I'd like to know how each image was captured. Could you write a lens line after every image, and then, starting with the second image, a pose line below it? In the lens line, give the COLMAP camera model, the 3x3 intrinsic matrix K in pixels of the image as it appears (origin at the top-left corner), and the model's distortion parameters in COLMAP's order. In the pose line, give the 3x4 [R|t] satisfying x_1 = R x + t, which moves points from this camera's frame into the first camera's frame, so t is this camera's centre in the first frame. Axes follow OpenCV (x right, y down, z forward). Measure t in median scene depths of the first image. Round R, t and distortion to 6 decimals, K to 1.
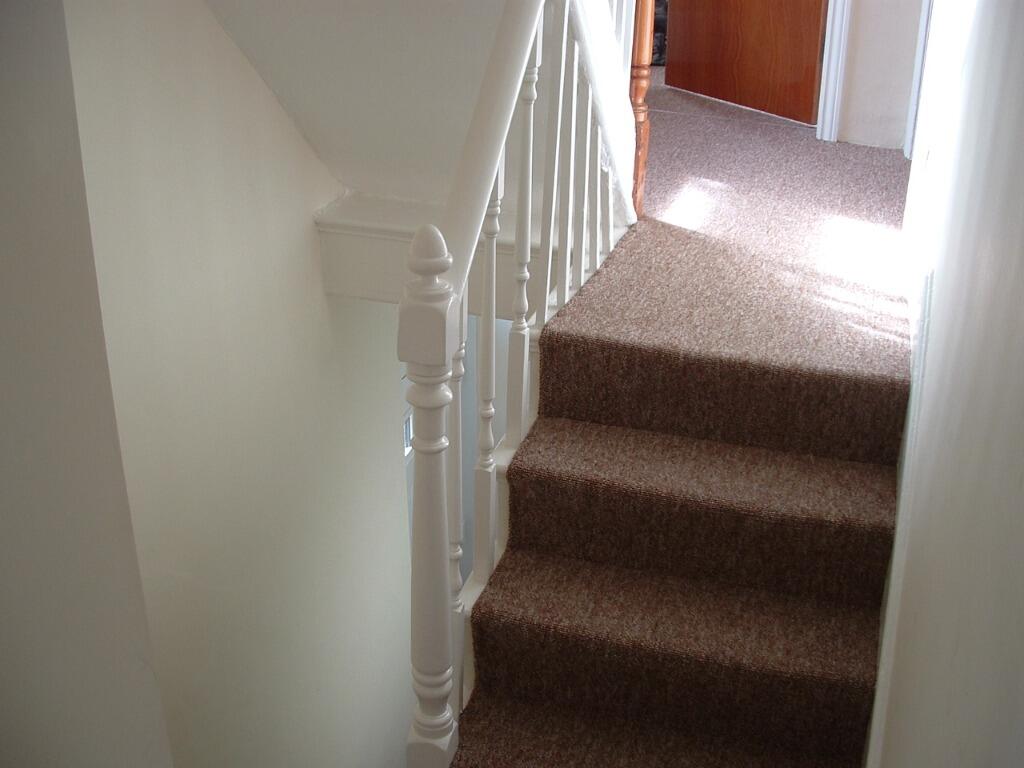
lens RADIAL K [[1127.7, 0, 512.0], [0, 1127.7, 384.0], [0, 0, 1]] dist [-0.198930, 0.028357]
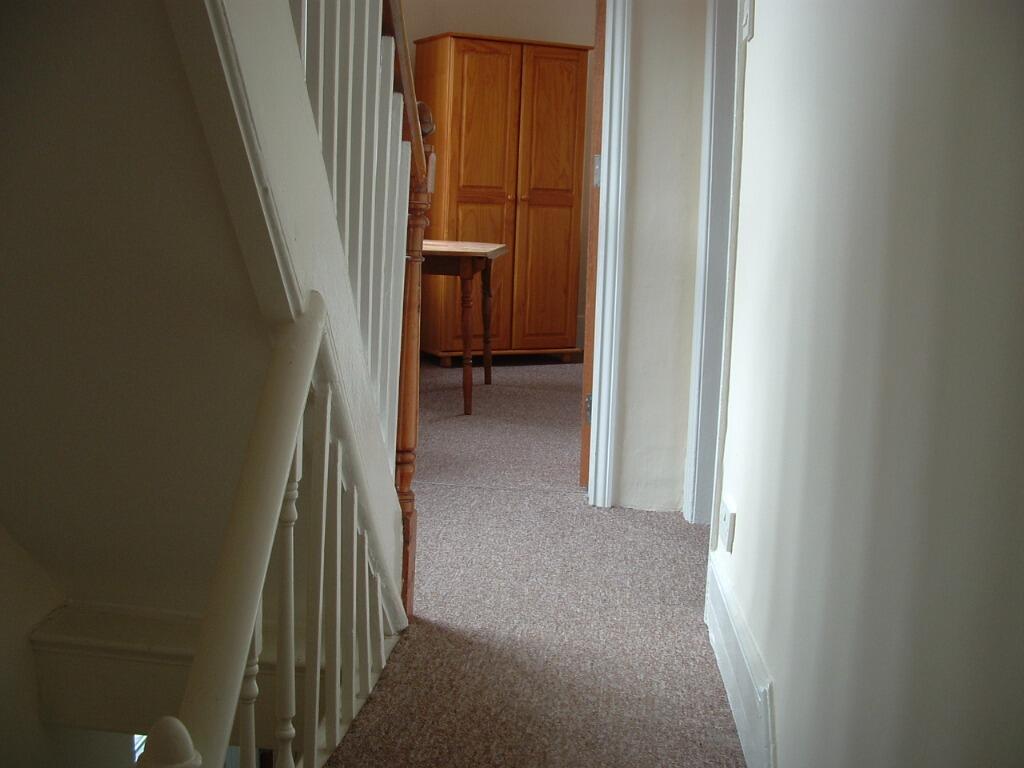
lens RADIAL K [[1127.7, 0, 512.0], [0, 1127.7, 384.0], [0, 0, 1]] dist [-0.198930, 0.028357]
pose [[0.972404, -0.012795, 0.232954, -0.011140], [0.079270, 0.957212, -0.278318, -0.084683], [-0.219426, 0.289104, 0.931811, 0.130464]]
